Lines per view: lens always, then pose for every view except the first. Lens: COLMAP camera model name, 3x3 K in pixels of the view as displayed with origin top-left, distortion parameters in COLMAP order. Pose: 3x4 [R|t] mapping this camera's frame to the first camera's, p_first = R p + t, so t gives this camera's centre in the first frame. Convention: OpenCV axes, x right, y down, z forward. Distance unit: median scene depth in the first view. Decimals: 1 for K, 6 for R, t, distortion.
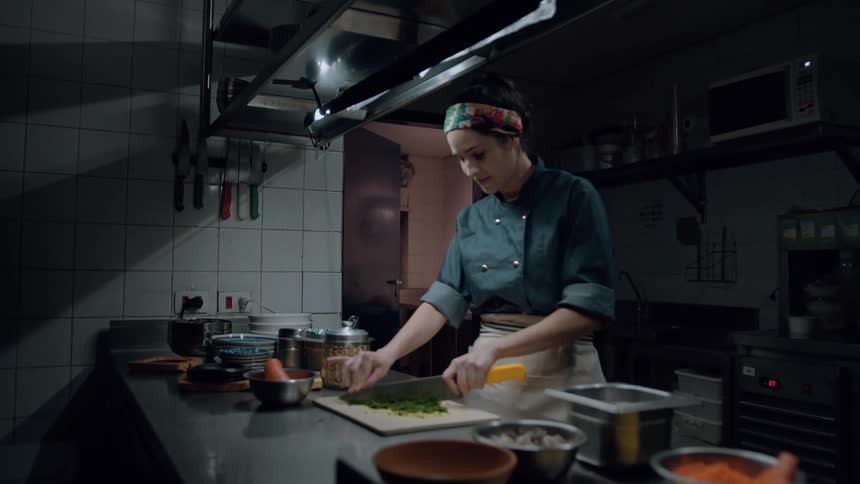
lens RADIAL K [[693.1, 0, 430.0], [0, 693.1, 242.0], [0, 0, 1]] dist [-0.090693, 0.074145]
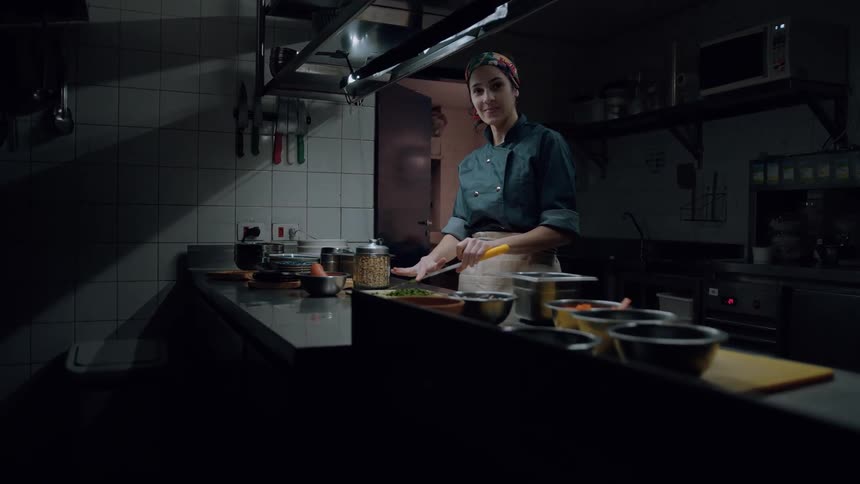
lens RADIAL K [[693.1, 0, 430.0], [0, 693.1, 242.0], [0, 0, 1]] dist [-0.090693, 0.074145]
pose [[0.998133, 0.005153, -0.060866, 0.048938], [-0.000814, 0.997469, 0.071095, 0.019151], [0.061078, -0.070913, 0.995611, -0.216907]]
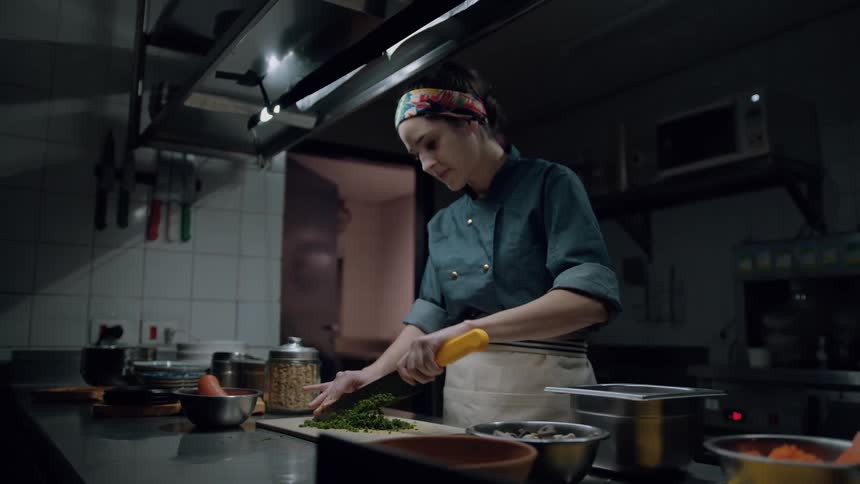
lens RADIAL K [[695.7, 0, 430.0], [0, 695.7, 242.0], [0, 0, 1]] dist [-0.048338, -0.001708]
pose [[0.994792, 0.013269, 0.101059, -0.027274], [-0.004371, 0.996132, -0.087758, 0.049951], [-0.101832, 0.086859, 0.991002, 0.064402]]
